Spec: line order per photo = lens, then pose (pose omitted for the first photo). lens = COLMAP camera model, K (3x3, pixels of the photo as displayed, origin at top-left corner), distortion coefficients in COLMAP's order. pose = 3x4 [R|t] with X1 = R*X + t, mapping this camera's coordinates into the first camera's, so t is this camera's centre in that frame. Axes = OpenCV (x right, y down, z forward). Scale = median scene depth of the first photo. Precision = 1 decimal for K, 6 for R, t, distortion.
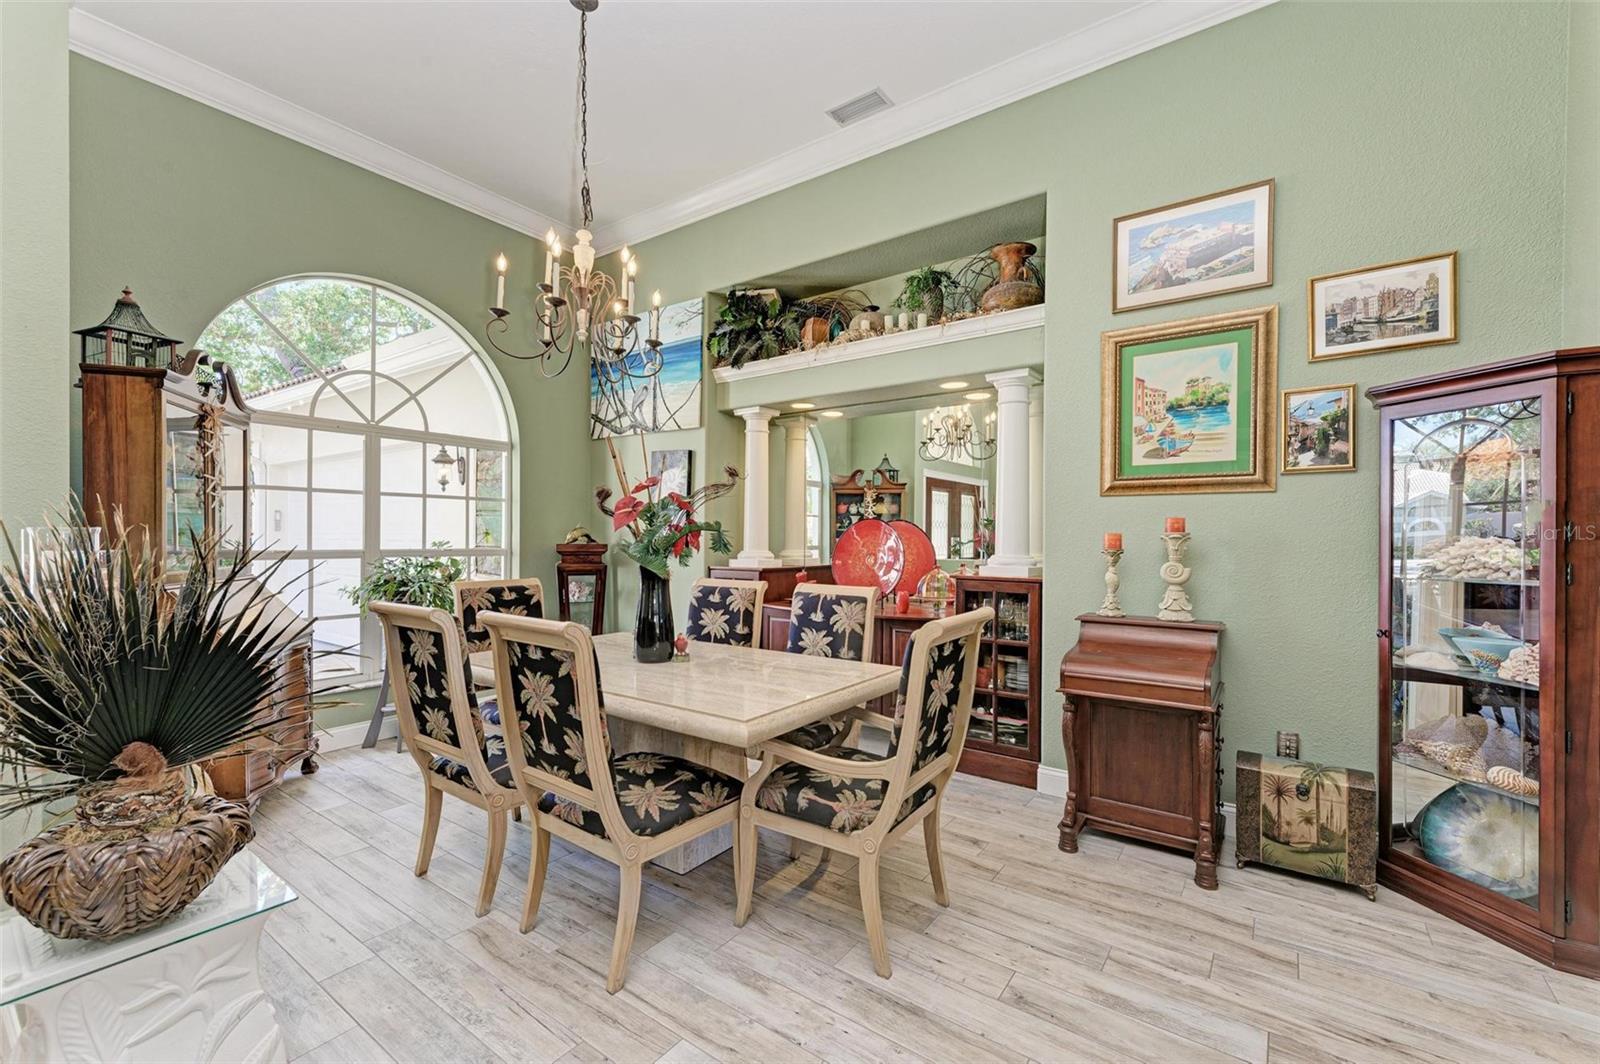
lens RADIAL K [[667.5, 0, 803.2], [0, 667.5, 537.5], [0, 0, 1]] dist [0.001504, 0.000006]
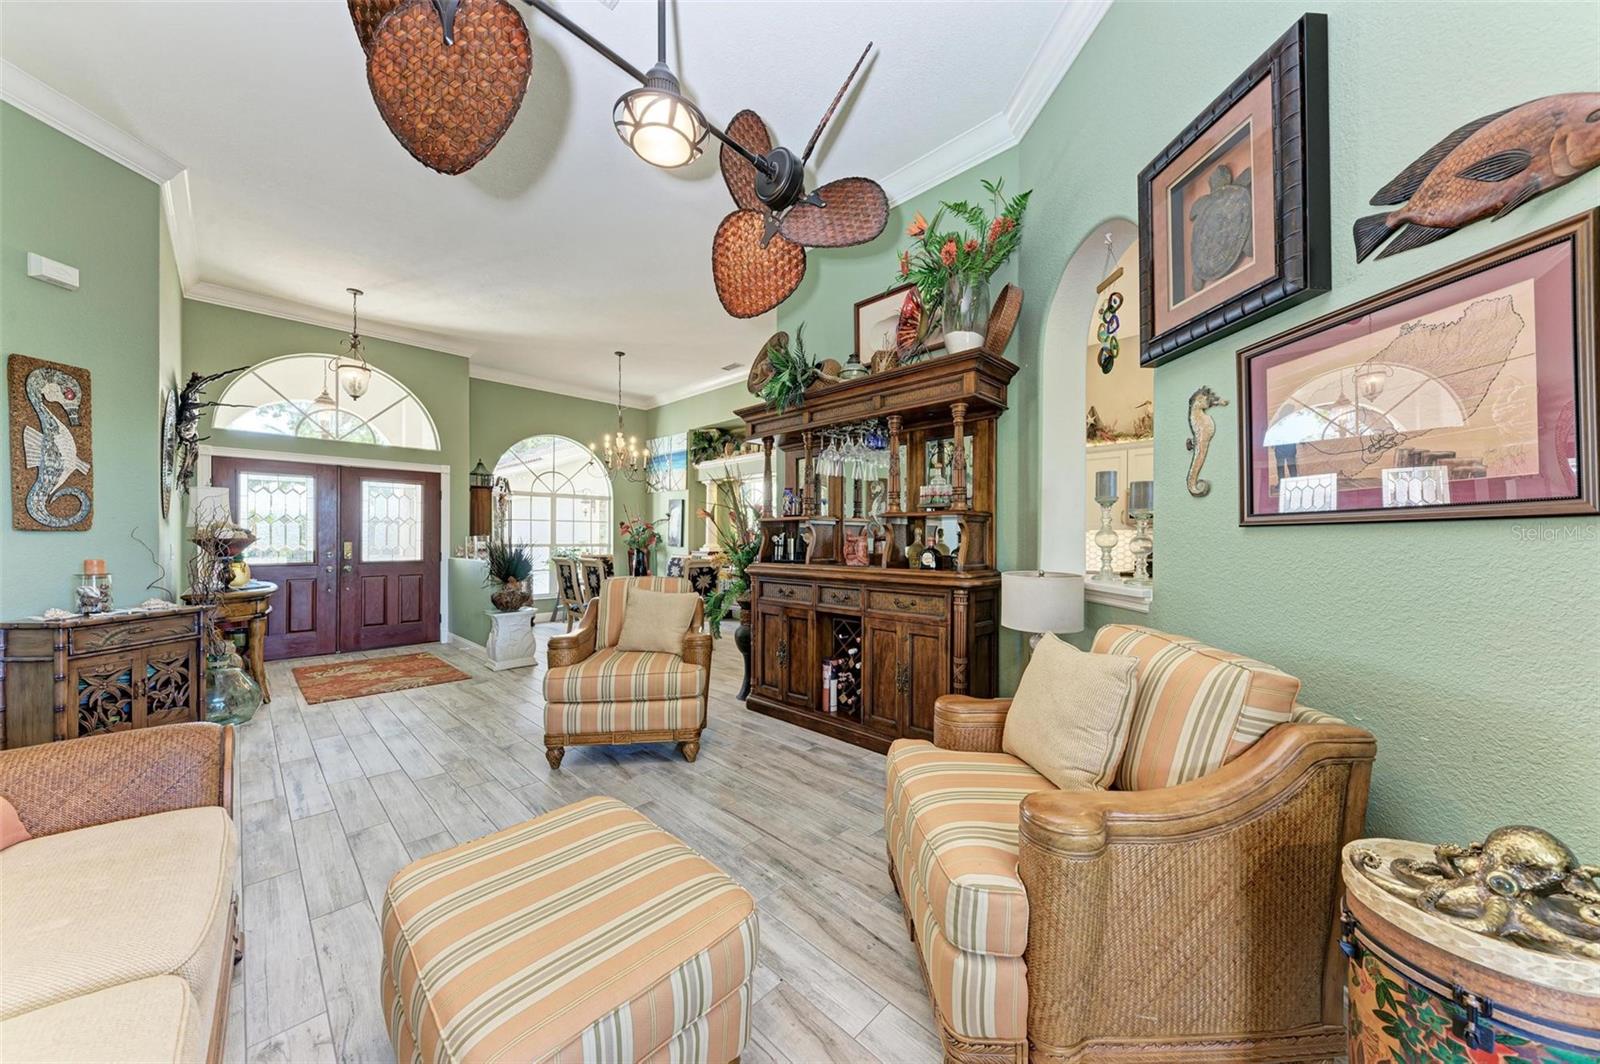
lens RADIAL K [[552.2, 0, 800.0], [0, 552.2, 532.0], [0, 0, 1]] dist [0.014971, 0.000108]
pose [[0.987208, -0.006782, -0.159294, 0.560995], [0.005020, 0.999922, -0.011460, 0.003806], [0.159359, 0.010514, 0.987165, -0.846315]]
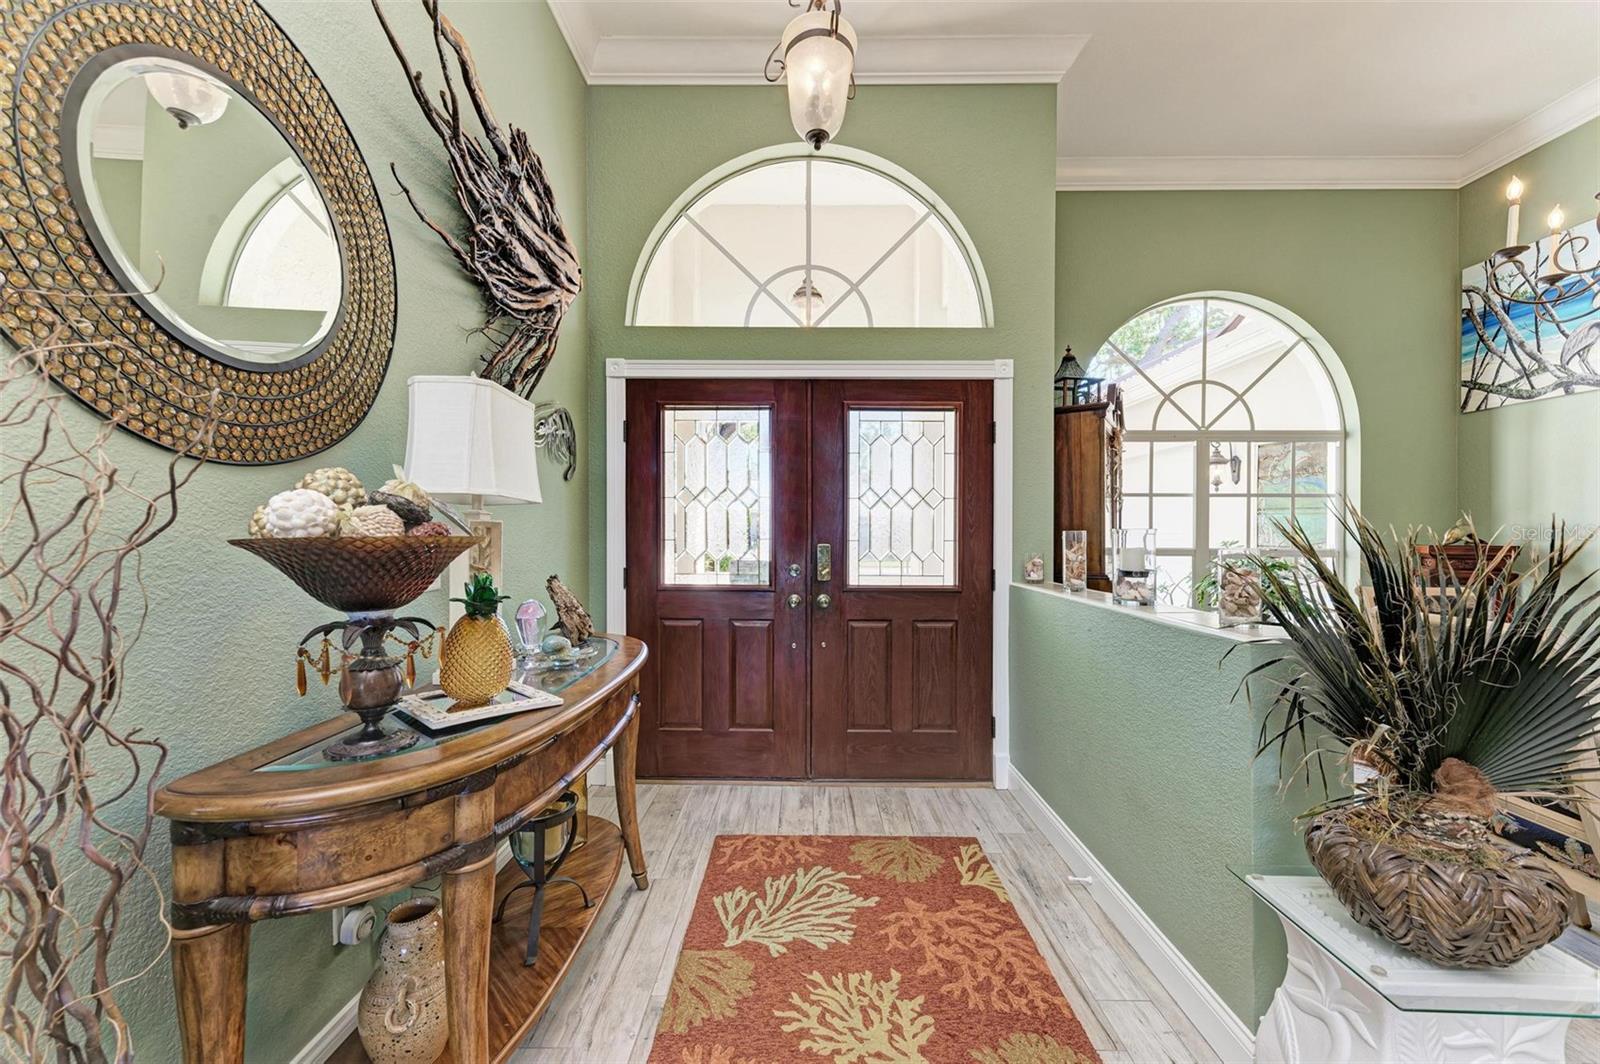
lens RADIAL K [[585.5, 0, 797.2], [0, 585.5, 537.8], [0, 0, 1]] dist [0.000577, -0.000239]
pose [[0.573660, 0.000253, -0.819093, -0.242530], [0.001678, 0.999997, 0.001484, -0.000713], [0.819092, -0.002226, 0.573658, -0.059818]]
